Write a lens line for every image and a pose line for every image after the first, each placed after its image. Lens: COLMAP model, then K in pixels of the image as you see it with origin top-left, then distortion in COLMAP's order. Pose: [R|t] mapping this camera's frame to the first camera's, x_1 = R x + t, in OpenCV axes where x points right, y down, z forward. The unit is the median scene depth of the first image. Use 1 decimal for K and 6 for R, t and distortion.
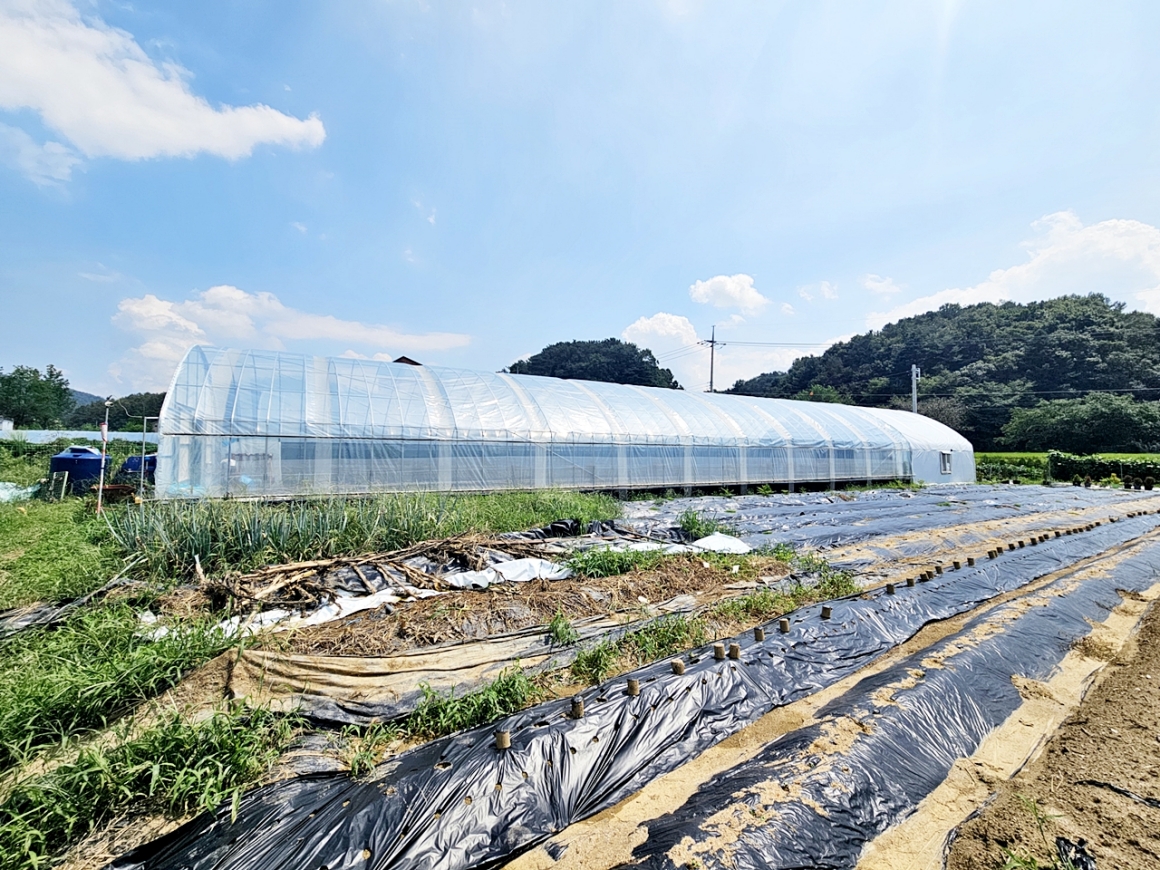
lens RADIAL K [[447.2, 0, 569.2], [0, 447.2, 431.4], [0, 0, 1]] dist [0.001075, -0.002629]
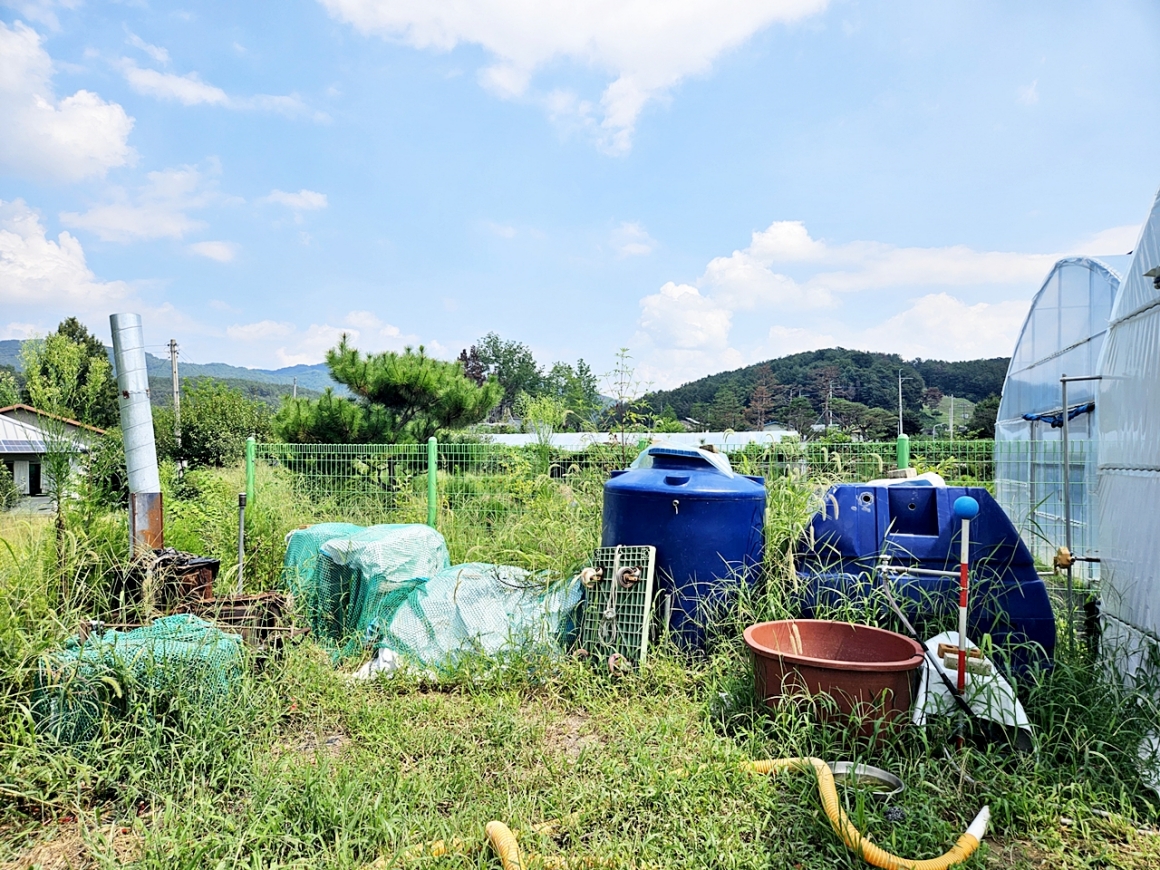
lens RADIAL K [[772.0, 0, 580.0], [0, 772.0, 438.2], [0, 0, 1]] dist [-0.000522, -0.000012]
pose [[0.649316, -0.019833, -0.760260, -0.128722], [0.027350, 0.999622, -0.002718, 0.004936], [0.760027, -0.019028, 0.649613, 0.108189]]
